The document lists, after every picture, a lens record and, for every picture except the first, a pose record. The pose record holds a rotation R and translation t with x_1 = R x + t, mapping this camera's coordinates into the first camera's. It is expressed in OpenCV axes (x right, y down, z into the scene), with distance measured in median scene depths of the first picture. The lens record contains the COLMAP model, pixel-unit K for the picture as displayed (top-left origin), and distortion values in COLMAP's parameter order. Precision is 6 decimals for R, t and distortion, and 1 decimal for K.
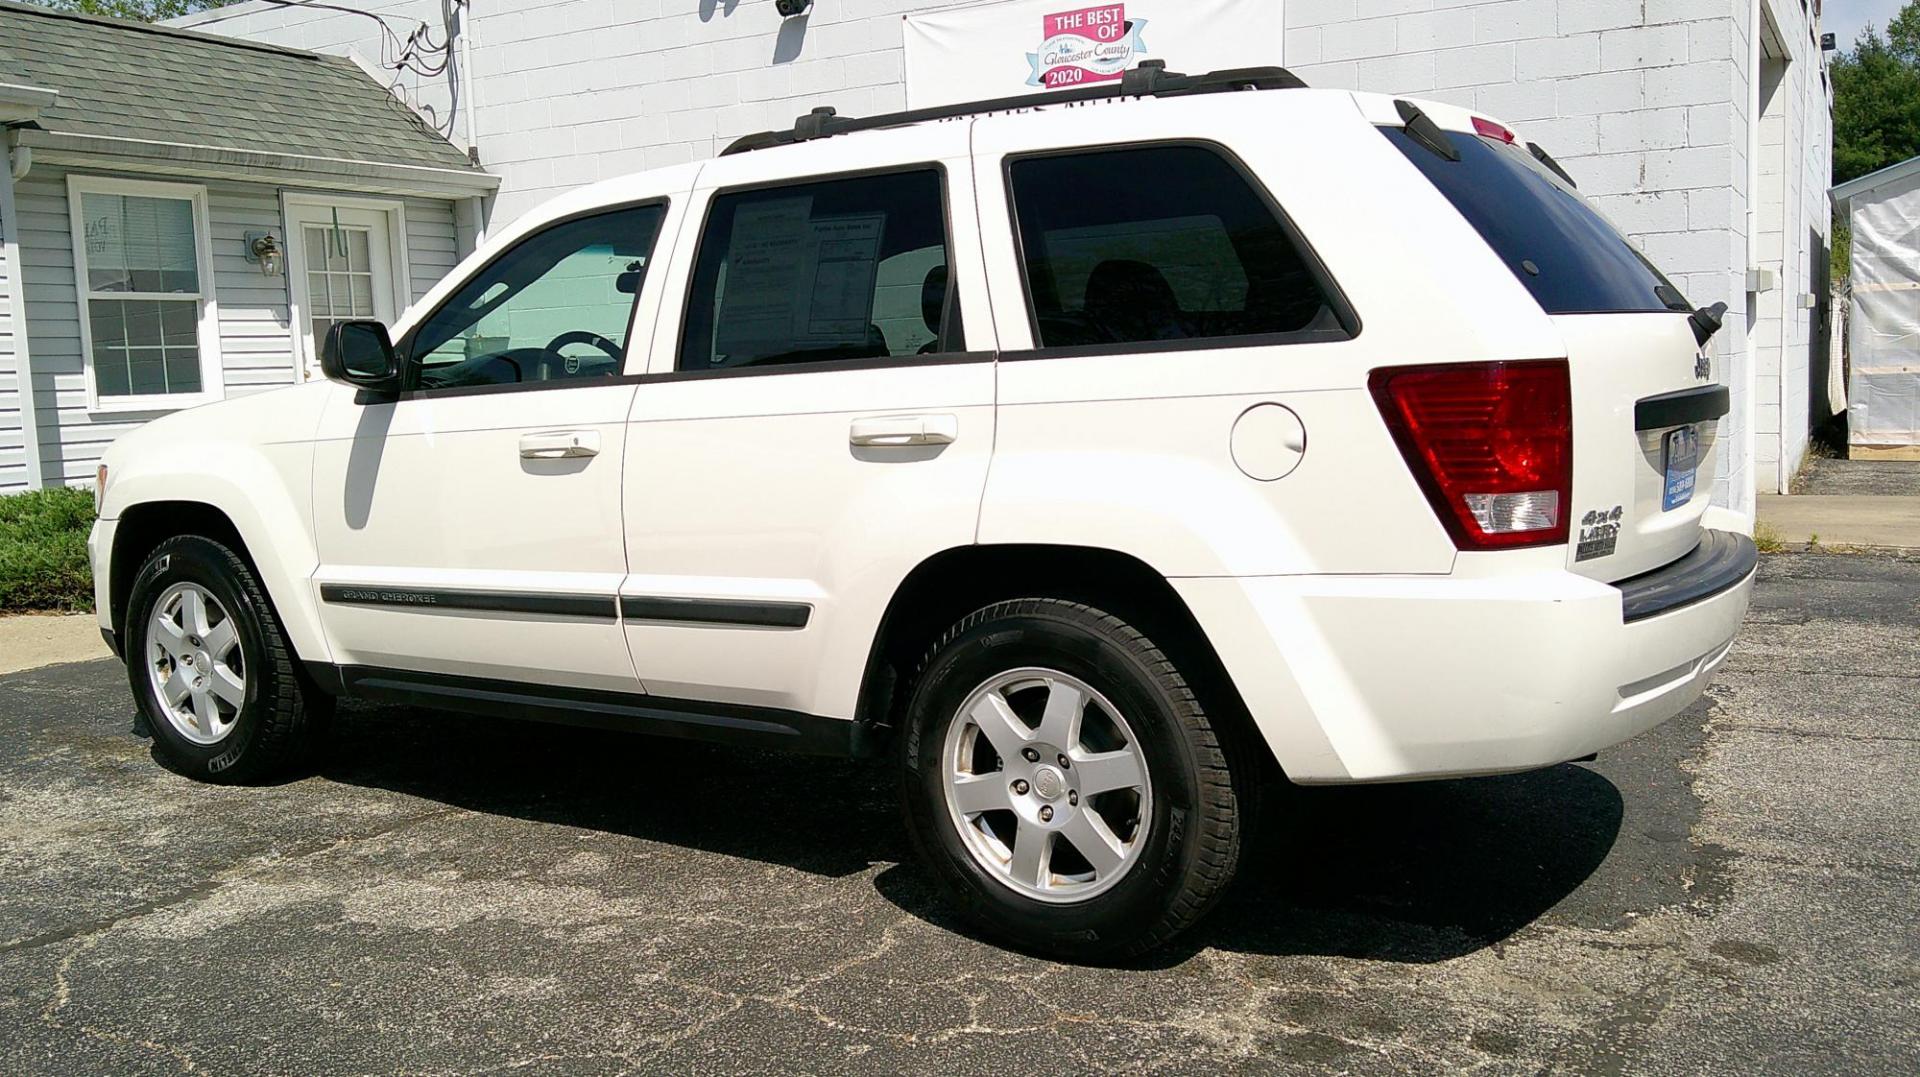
lens RADIAL K [[1673.2, 0, 960.0], [0, 1673.2, 538.5], [0, 0, 1]] dist [0.116647, -0.285759]
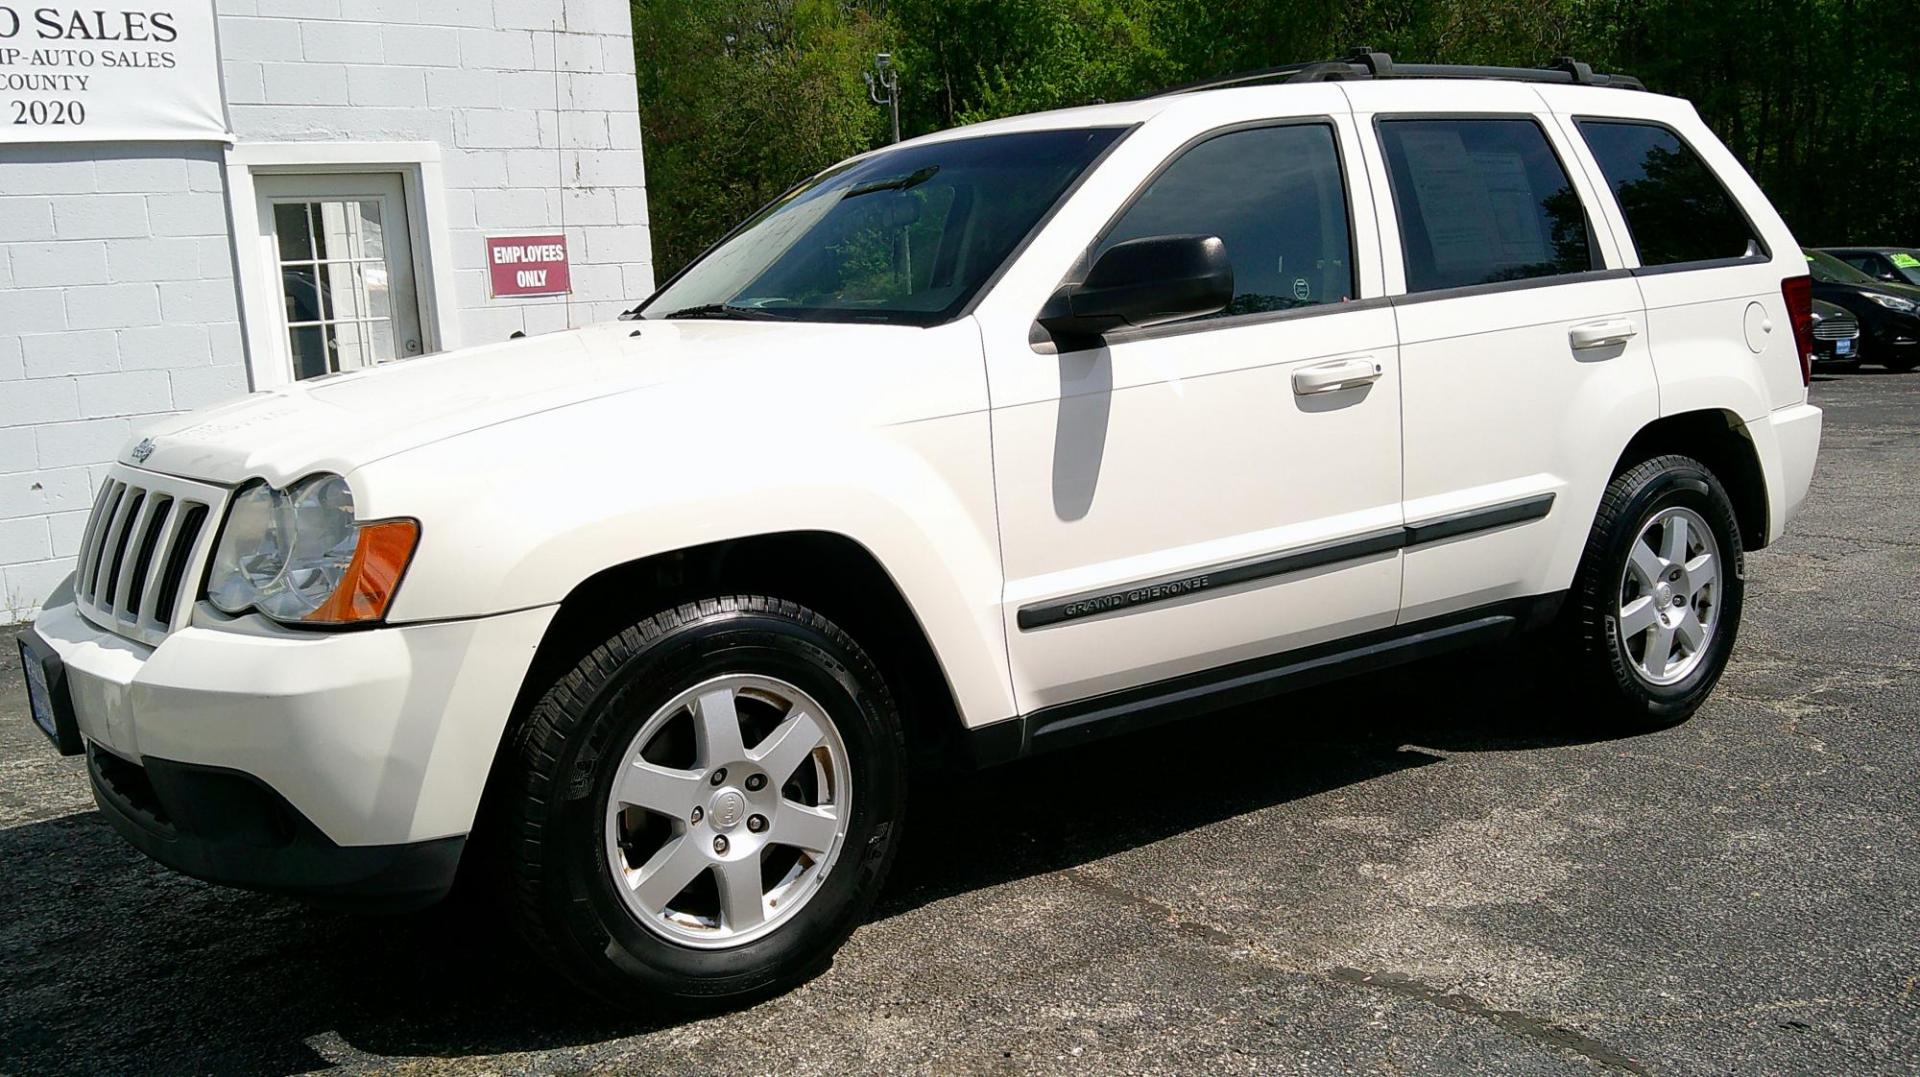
lens RADIAL K [[1673.2, 0, 960.0], [0, 1673.2, 538.5], [0, 0, 1]] dist [0.116647, -0.285759]
pose [[0.367099, -0.124668, 0.921789, -1.259037], [0.140680, 0.987020, 0.077465, -0.073670], [-0.919482, 0.101240, 0.379873, 0.913378]]
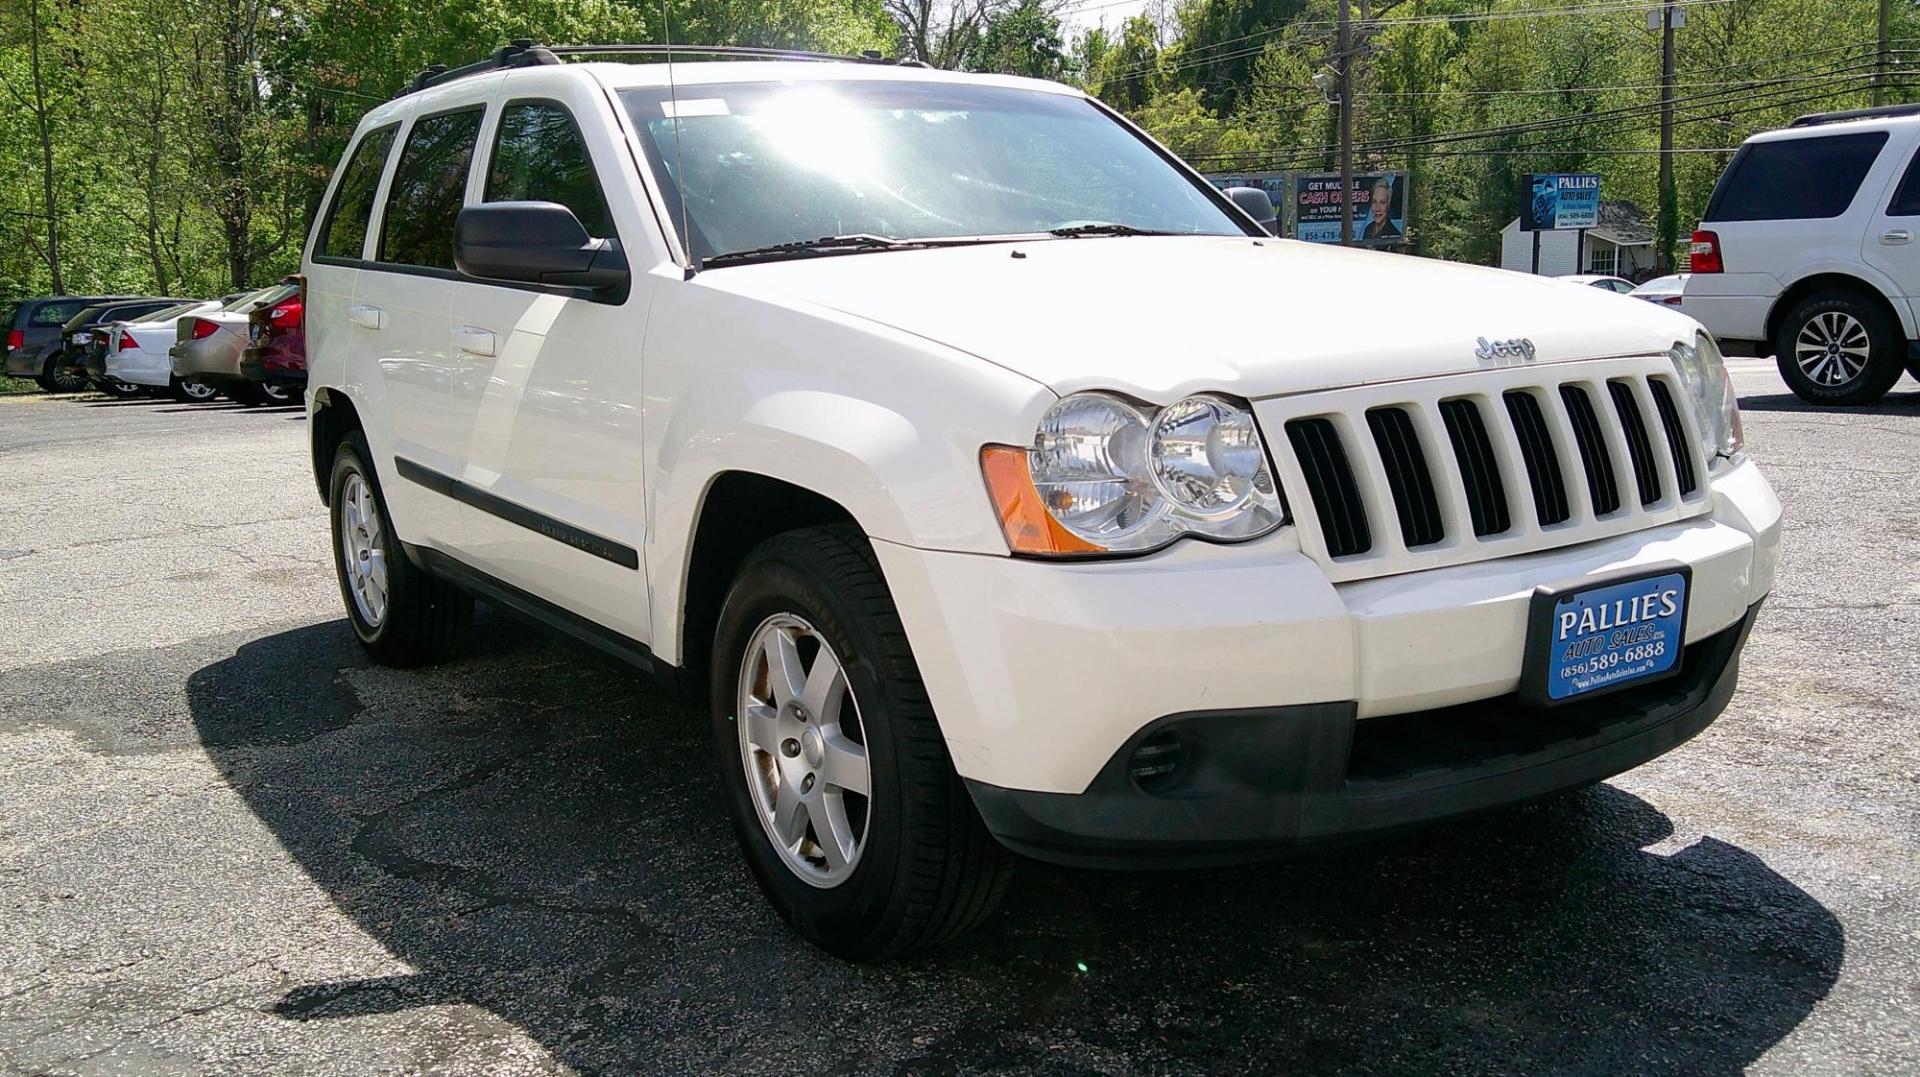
lens RADIAL K [[1673.2, 0, 960.0], [0, 1673.2, 538.5], [0, 0, 1]] dist [0.116647, -0.285759]
pose [[-0.909928, -0.016178, 0.414451, -0.716443], [0.101873, 0.959912, 0.261133, -0.241571], [-0.402061, 0.279833, -0.871803, 2.335569]]
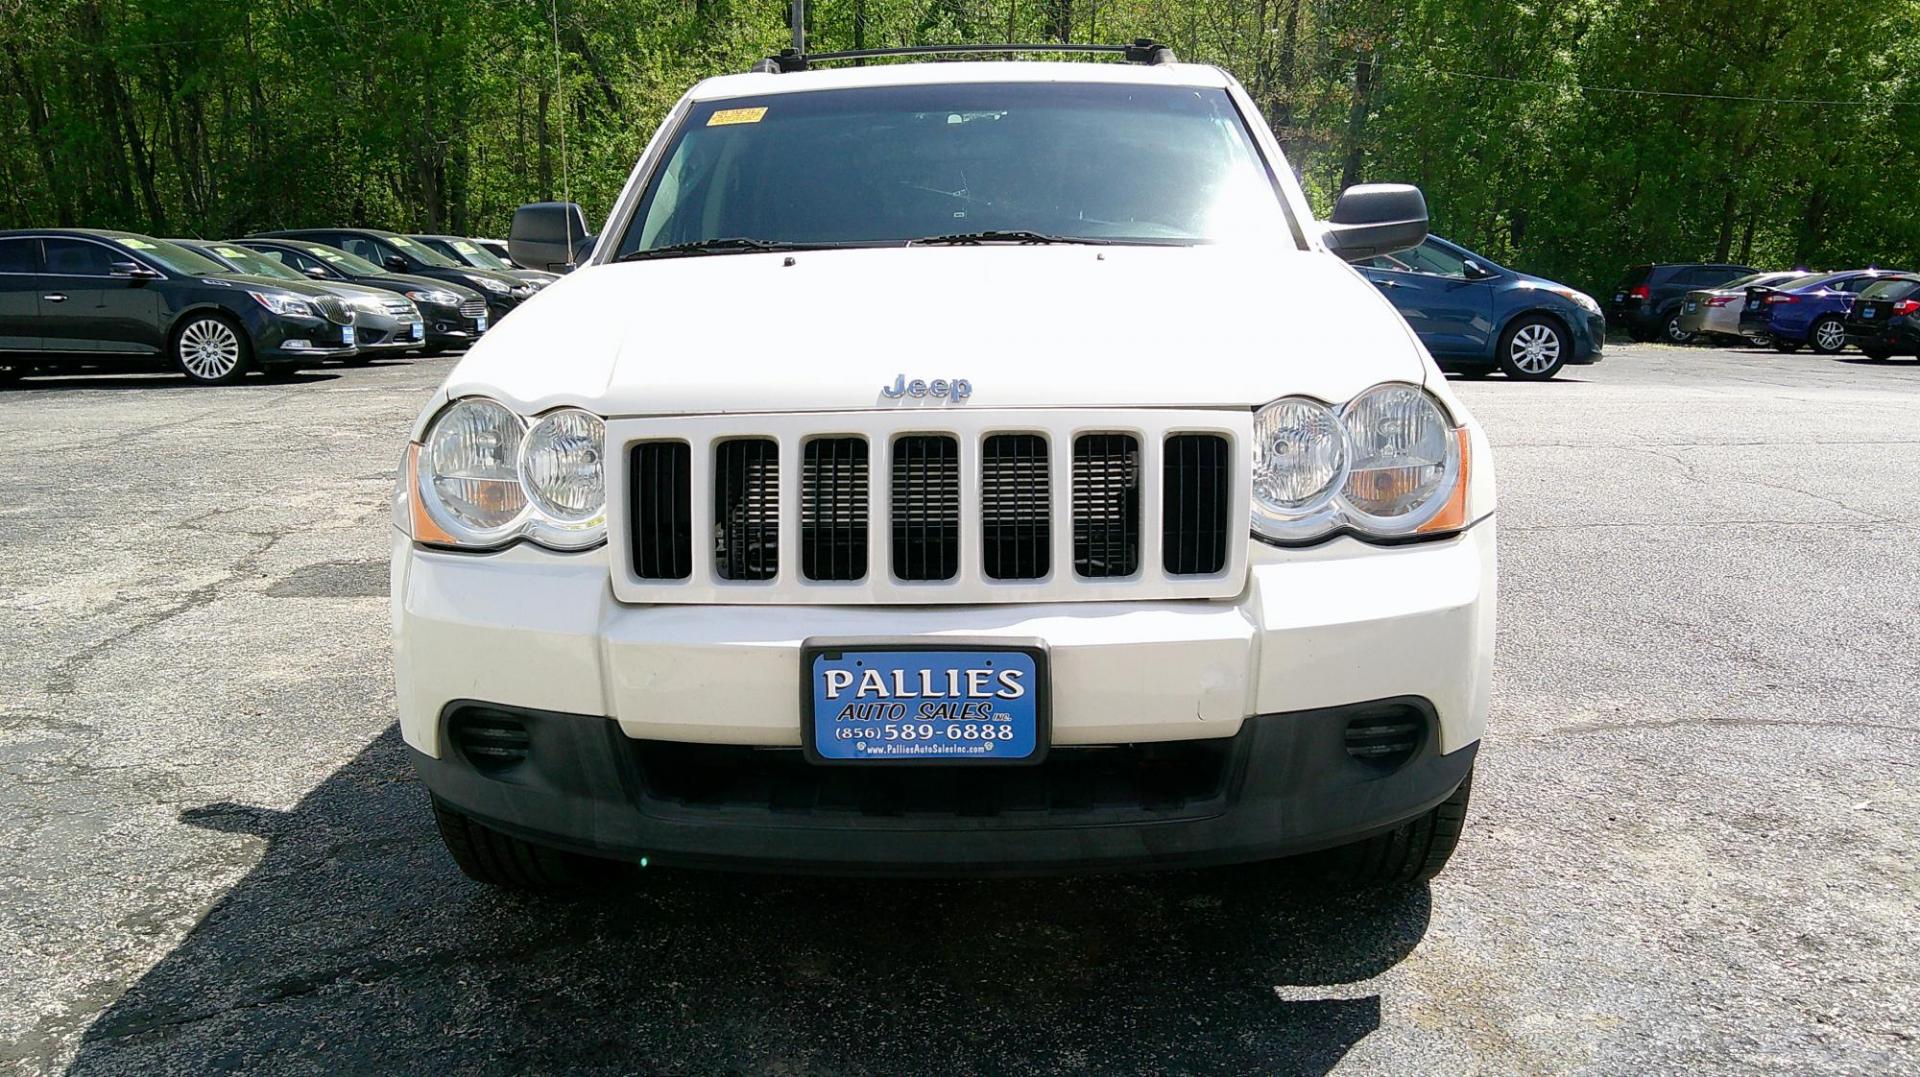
lens RADIAL K [[1690.6, 0, 934.1], [0, 1690.6, 548.2], [0, 0, 1]] dist [0.123991, -0.344499]
pose [[-0.507914, -0.124321, 0.852389, -1.207733], [0.123902, 0.968697, 0.215114, -0.191370], [-0.852450, 0.214872, -0.476611, 1.930330]]
